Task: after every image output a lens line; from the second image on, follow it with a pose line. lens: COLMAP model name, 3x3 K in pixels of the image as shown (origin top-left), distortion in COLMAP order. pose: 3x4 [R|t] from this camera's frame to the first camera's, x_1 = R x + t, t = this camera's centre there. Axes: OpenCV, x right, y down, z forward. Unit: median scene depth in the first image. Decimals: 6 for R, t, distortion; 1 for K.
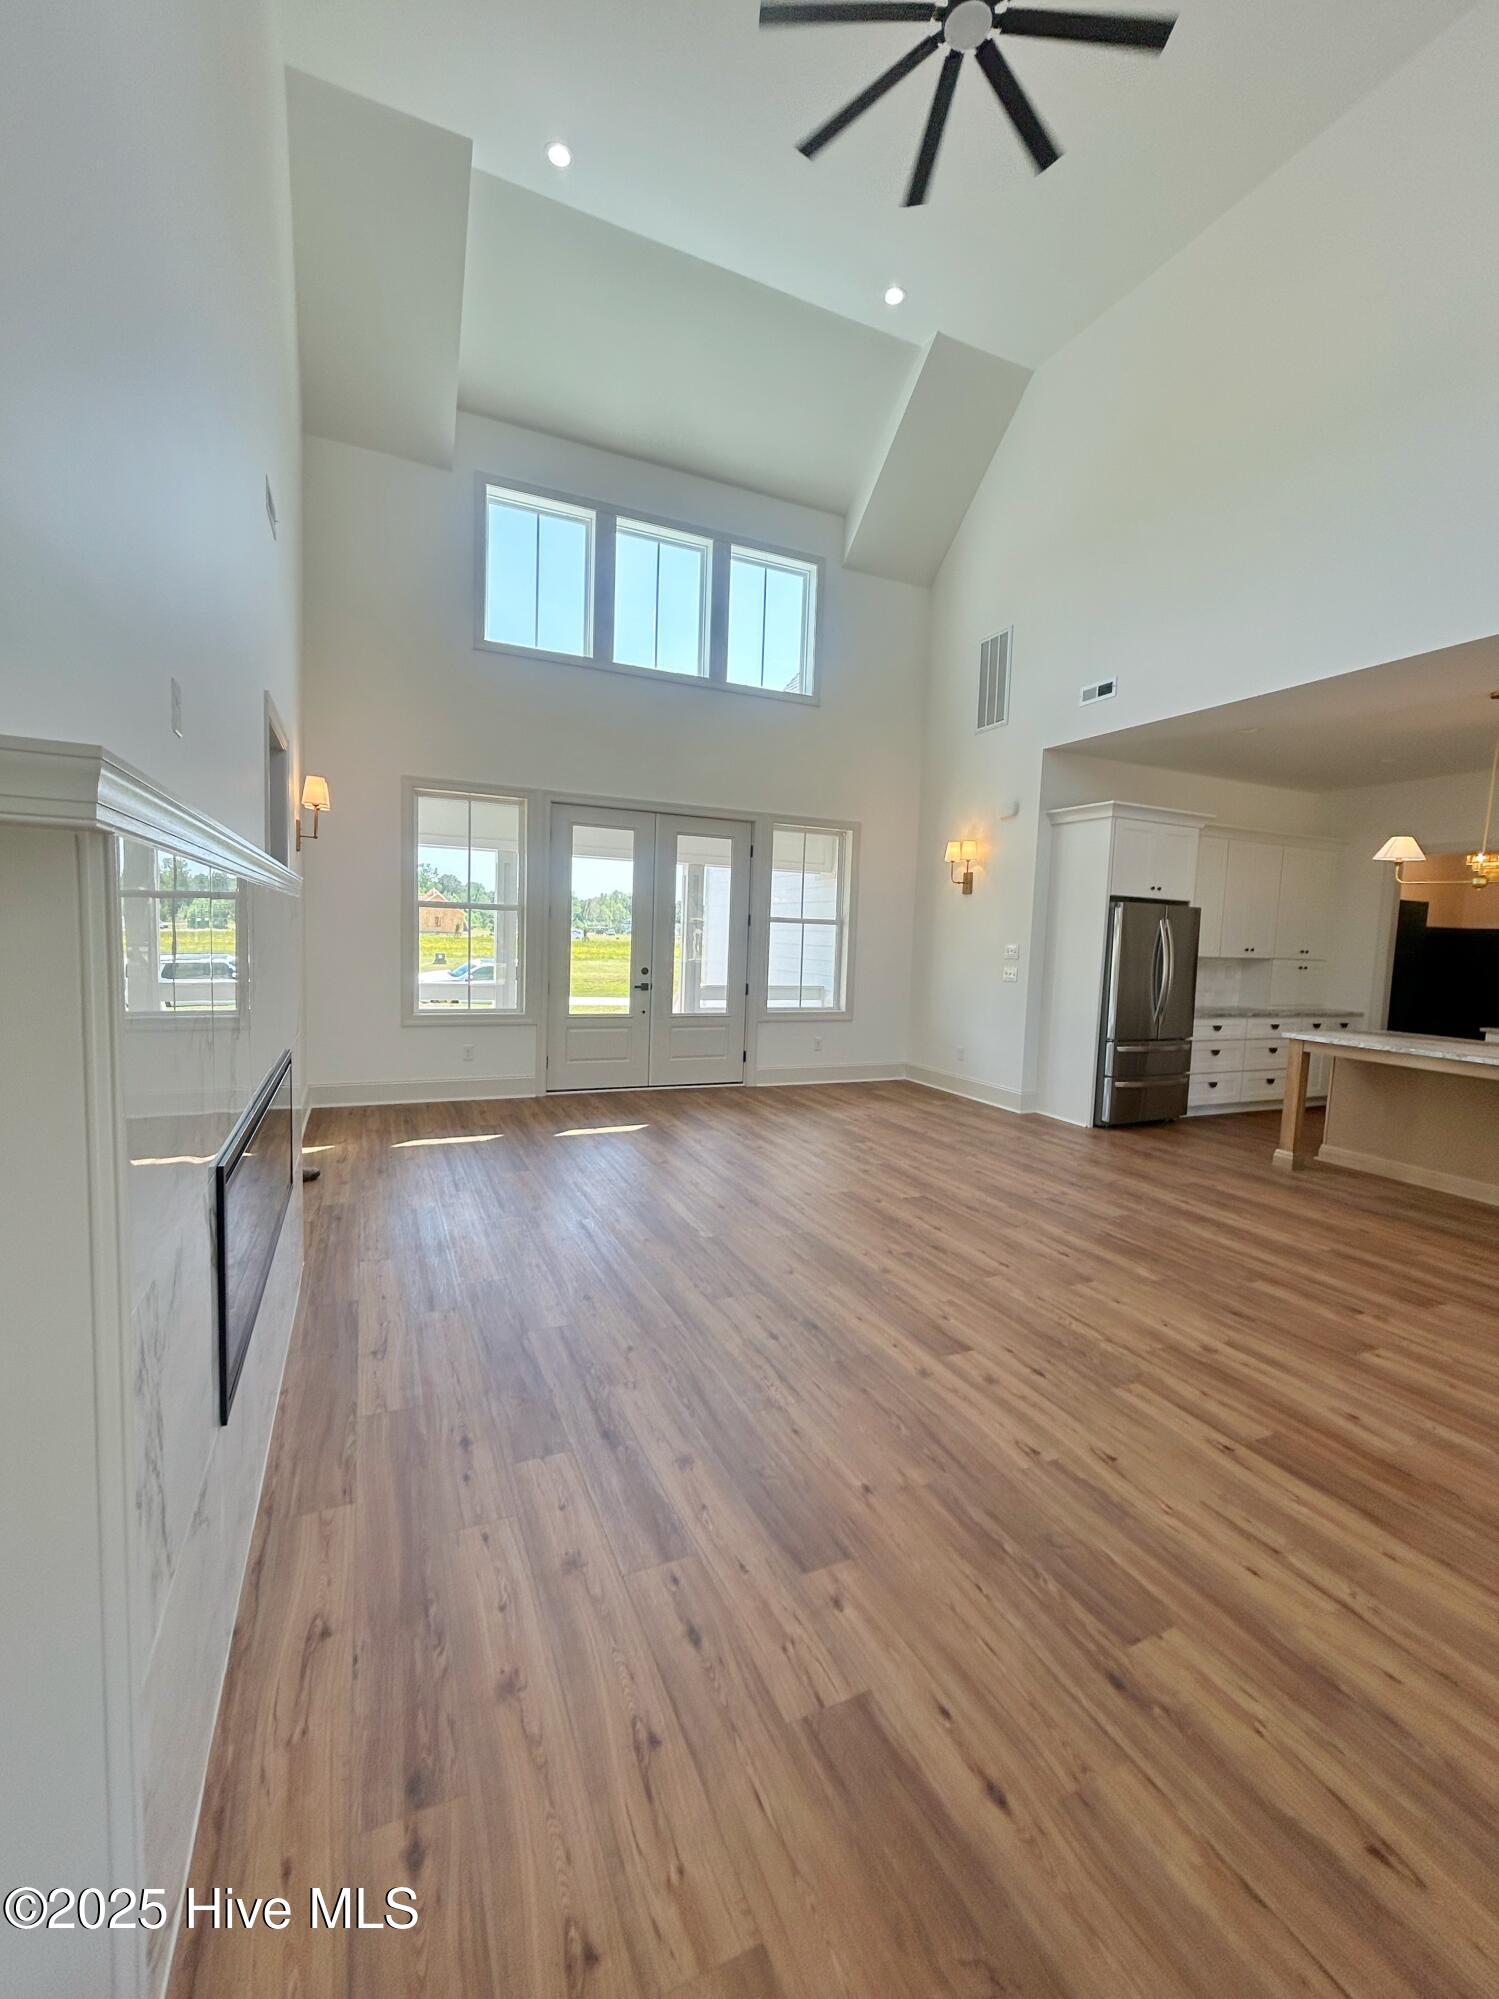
lens RADIAL K [[834.8, 0, 757.0], [0, 834.8, 992.3], [0, 0, 1]] dist [-0.002390, -0.000110]
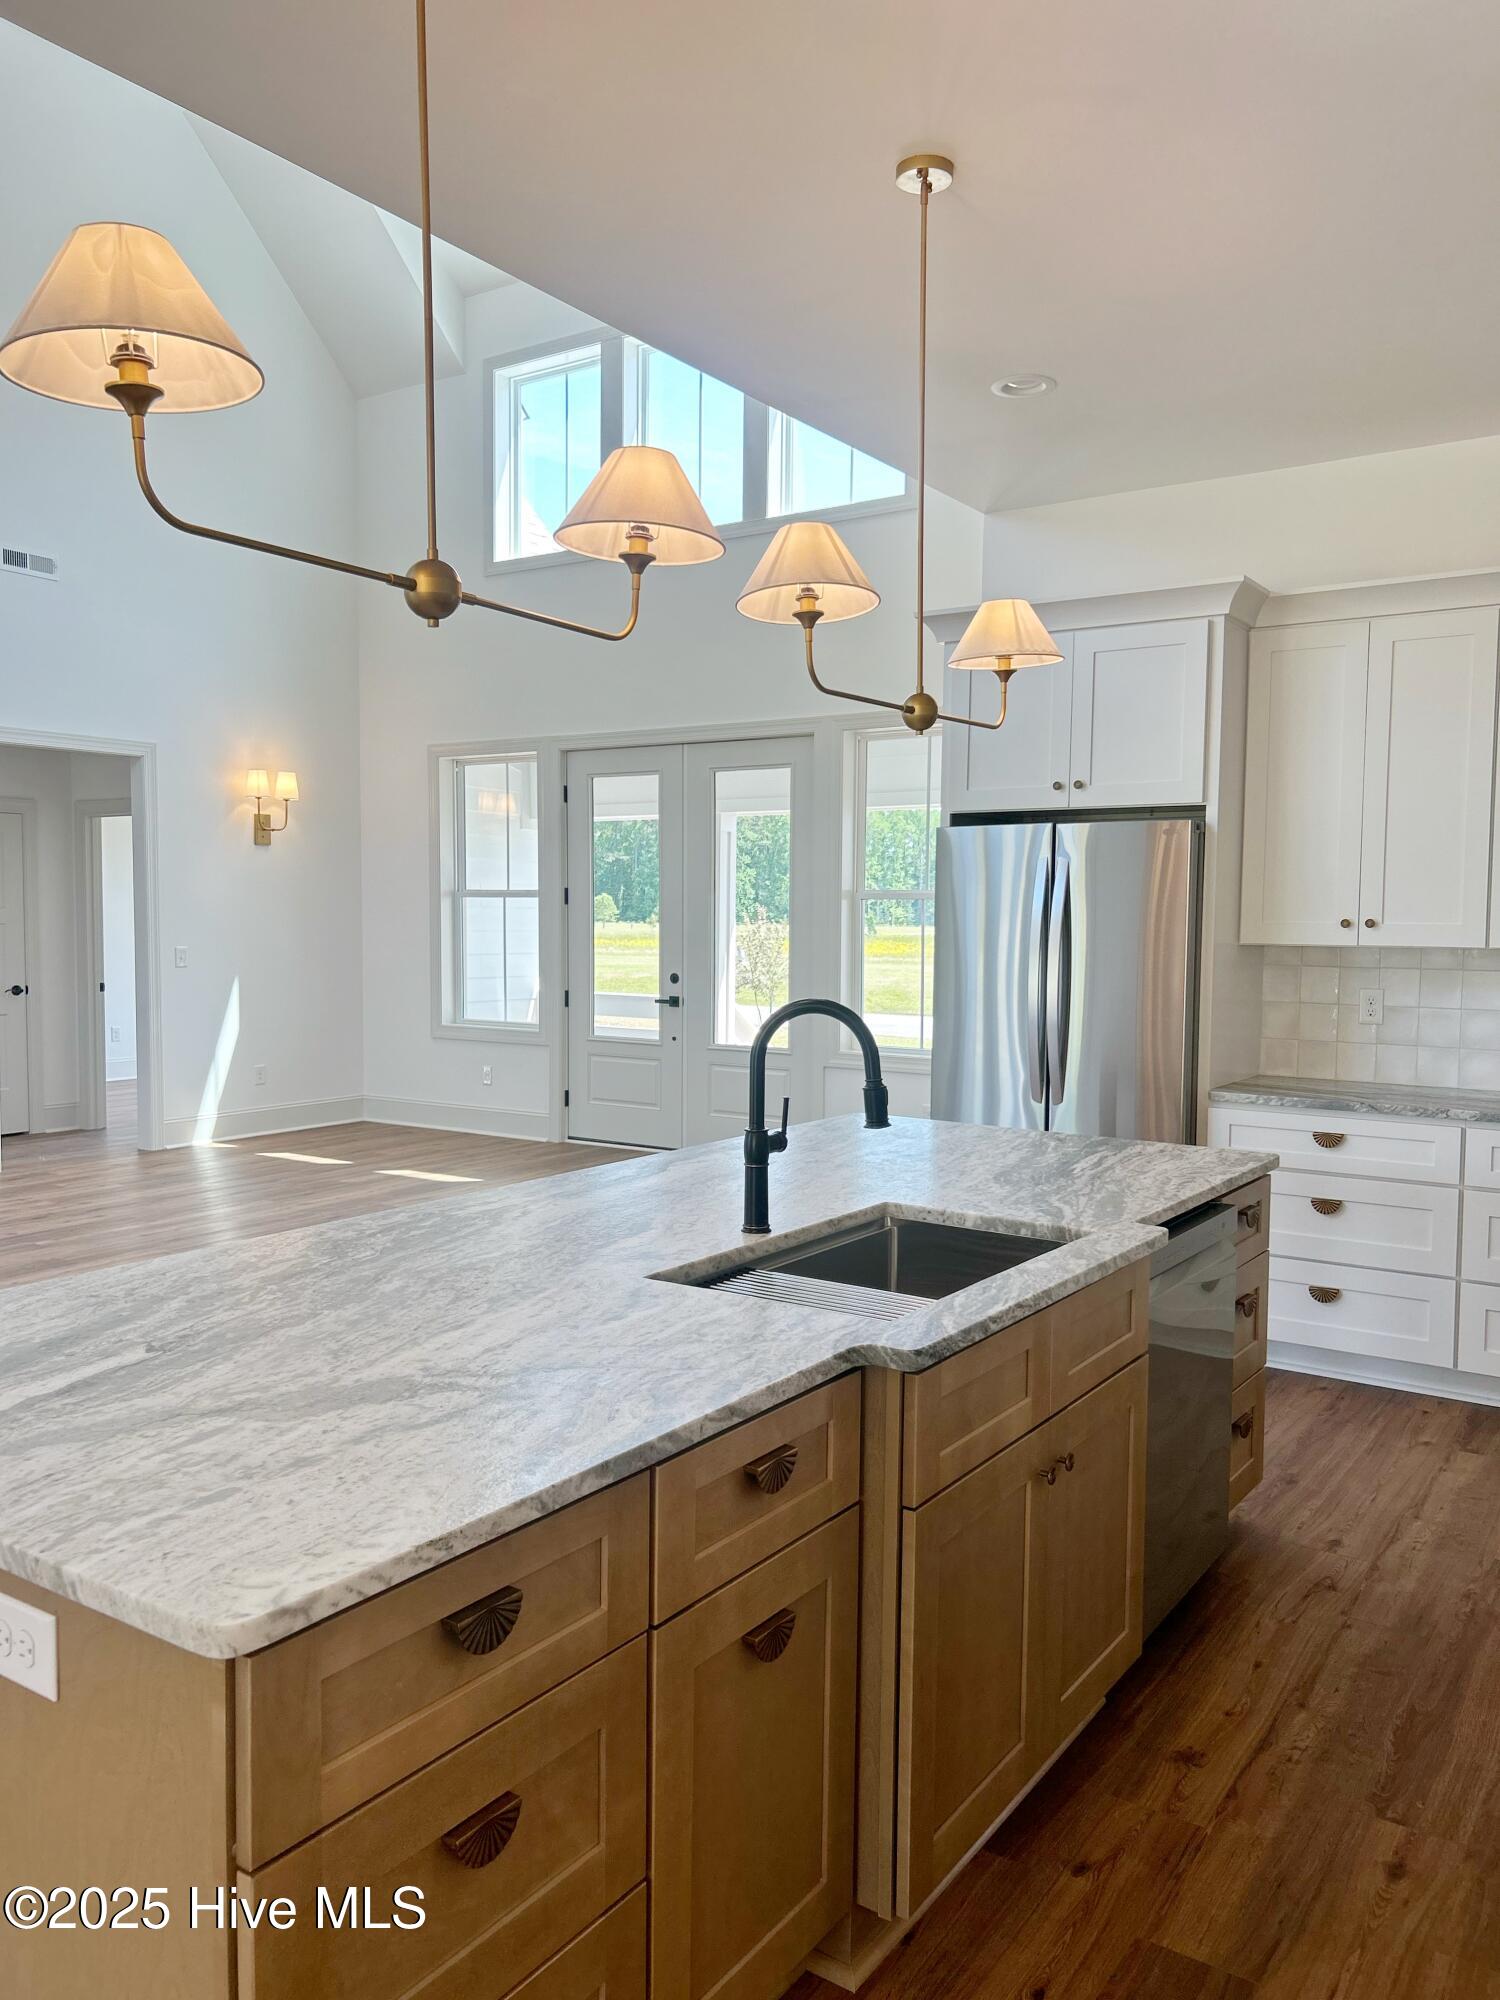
lens RADIAL K [[1518.5, 0, 779.4], [0, 1518.5, 1008.1], [0, 0, 1]] dist [0.062079, -0.062171]
pose [[0.522368, 0.022038, -0.852435, 1.024234], [-0.054156, 0.998505, -0.007373, 0.003577], [0.850999, 0.050015, 0.522781, 0.456218]]
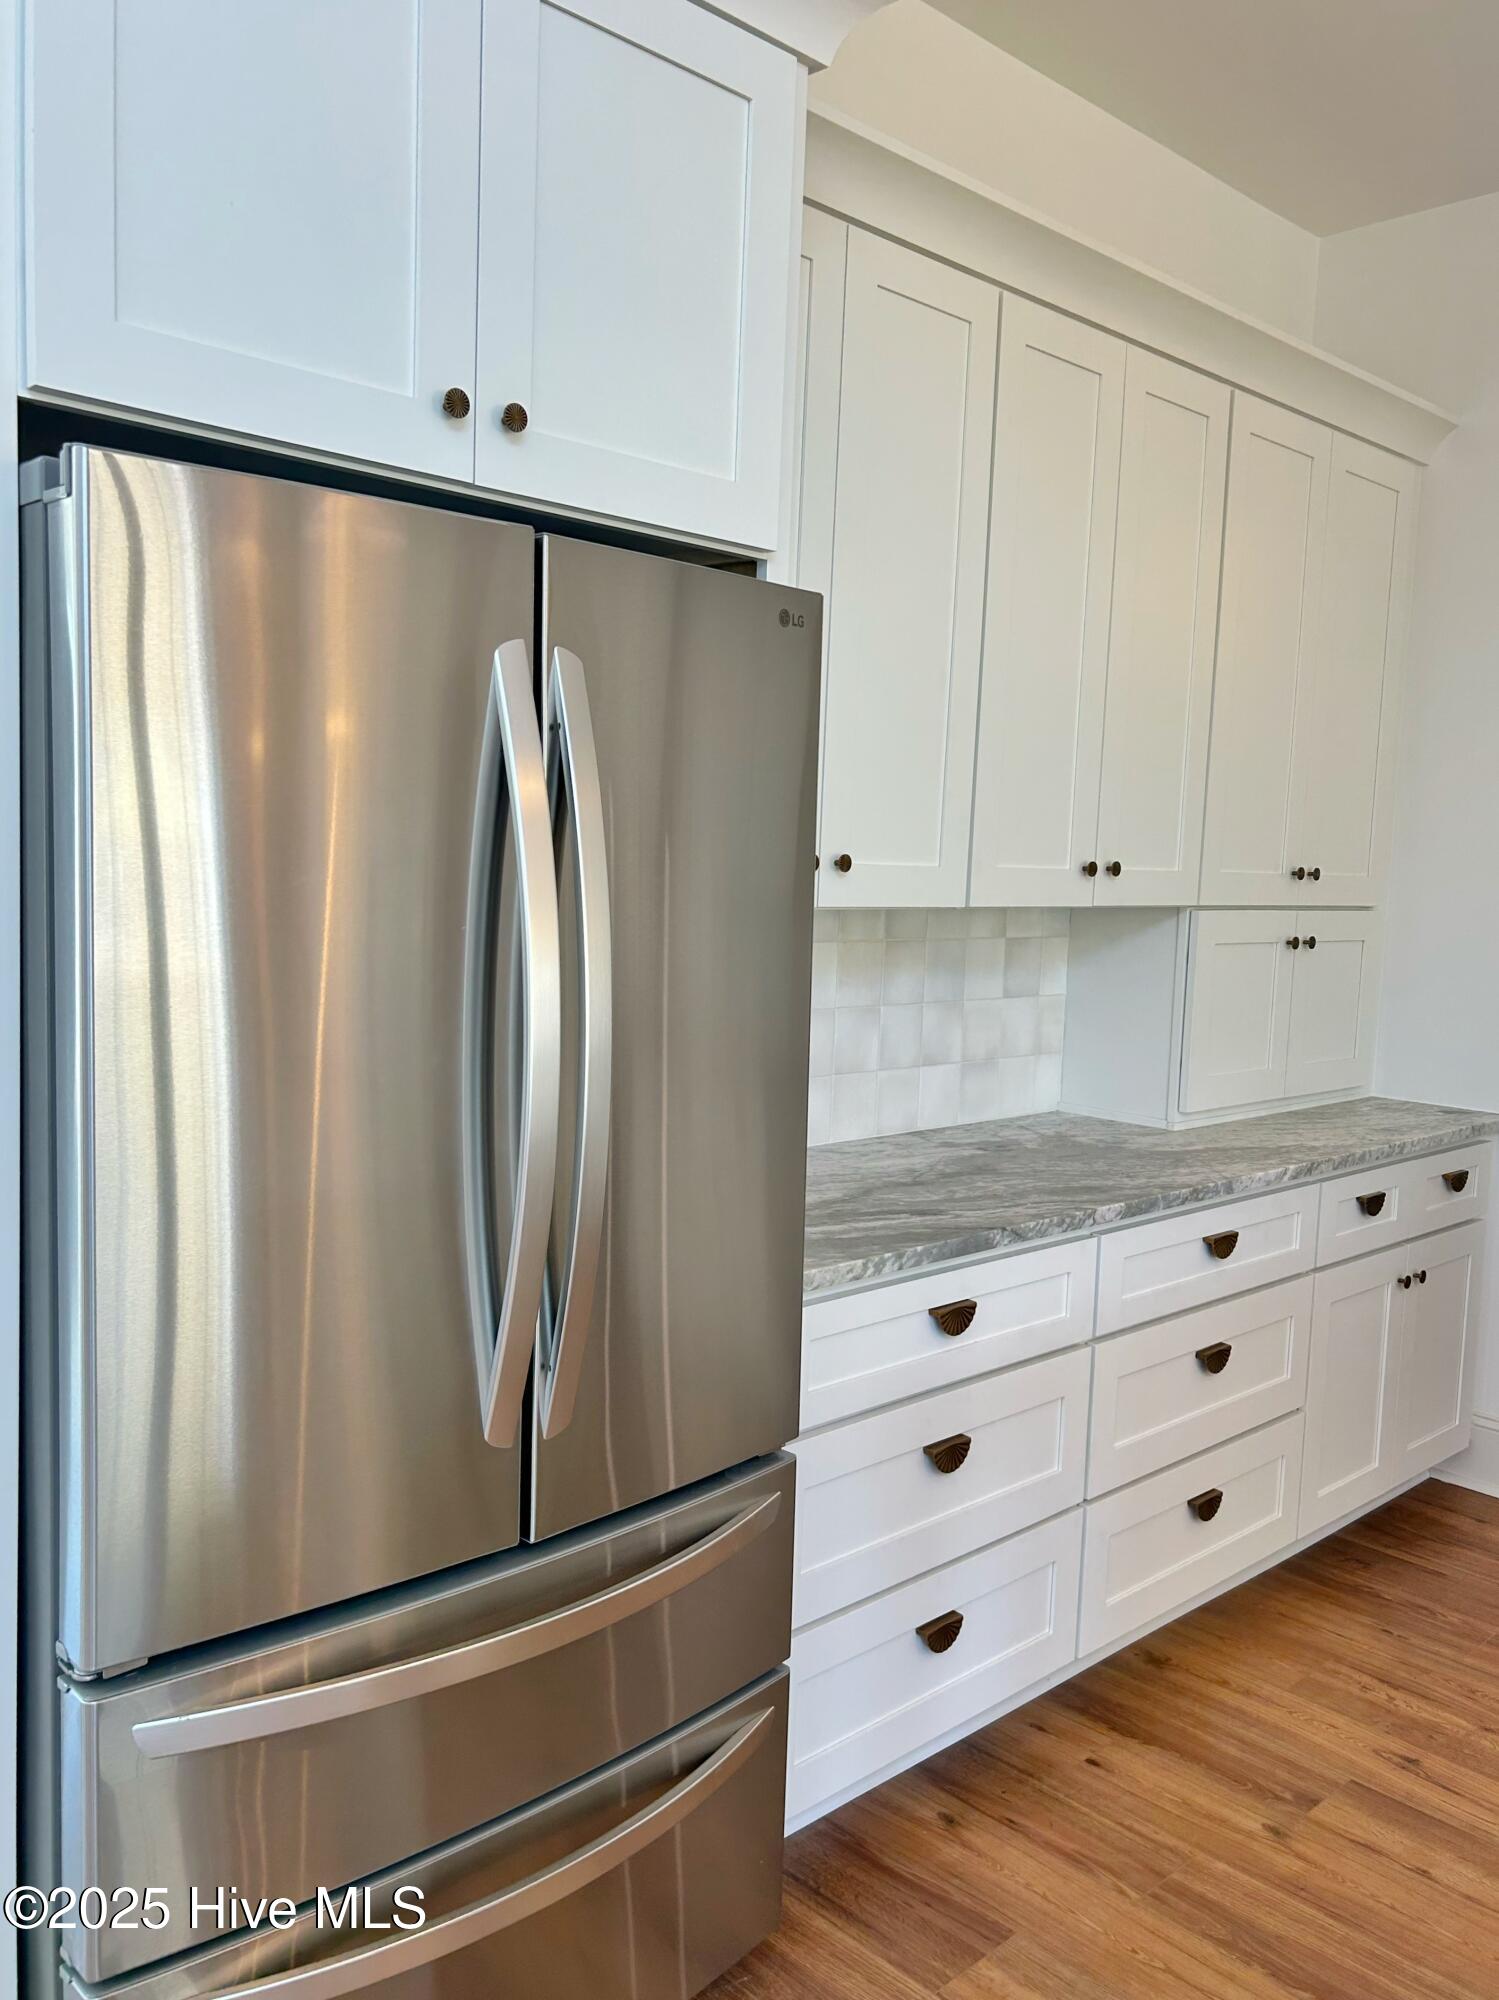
lens RADIAL K [[1652.3, 0, 749.5], [0, 1652.3, 1000.0], [0, 0, 1]] dist [0.030655, -0.000215]
pose [[0.943050, -0.032542, 0.331055, 0.410720], [0.021217, 0.999061, 0.037766, -0.038496], [-0.331973, -0.028592, 0.942856, 0.710028]]
